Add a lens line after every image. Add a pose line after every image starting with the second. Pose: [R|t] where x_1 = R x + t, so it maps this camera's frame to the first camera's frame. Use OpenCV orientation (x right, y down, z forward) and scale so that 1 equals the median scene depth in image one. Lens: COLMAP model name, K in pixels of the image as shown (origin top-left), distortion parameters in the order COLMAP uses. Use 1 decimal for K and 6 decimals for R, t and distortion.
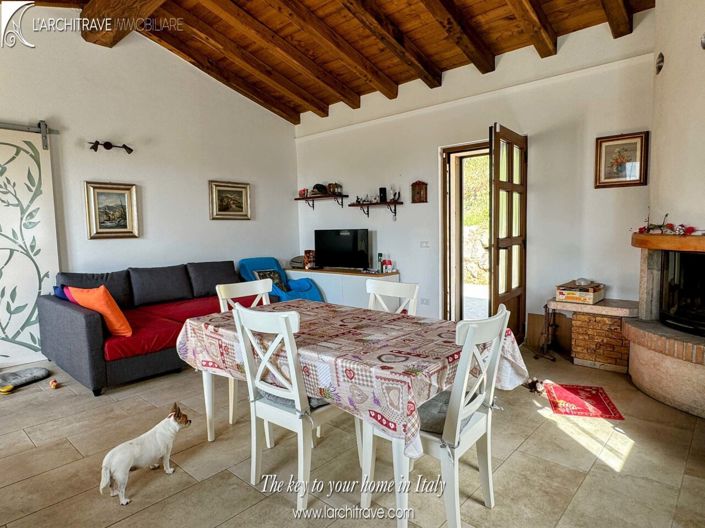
lens RADIAL K [[428.8, 0, 352.5], [0, 428.8, 264.0], [0, 0, 1]] dist [0.002670, 0.000105]
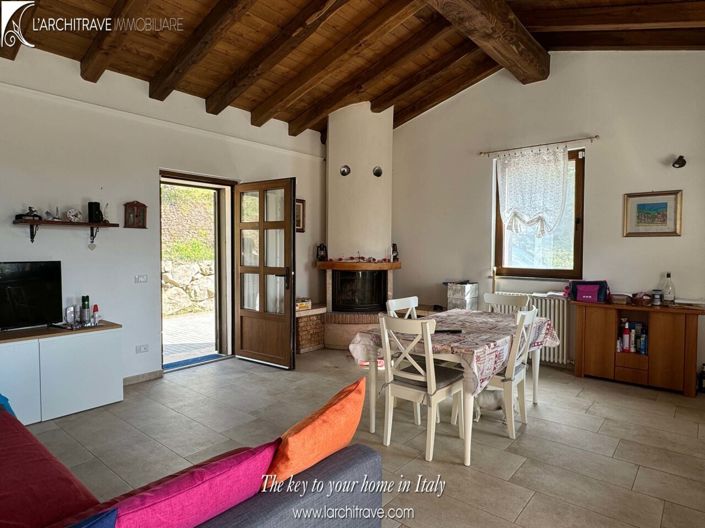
lens RADIAL K [[428.8, 0, 352.5], [0, 428.8, 264.0], [0, 0, 1]] dist [0.002670, 0.000105]
pose [[-0.057094, -0.010897, 0.998309, -1.522397], [0.087376, 0.996049, 0.015869, -0.120352], [-0.994538, 0.088134, -0.055916, 1.469802]]
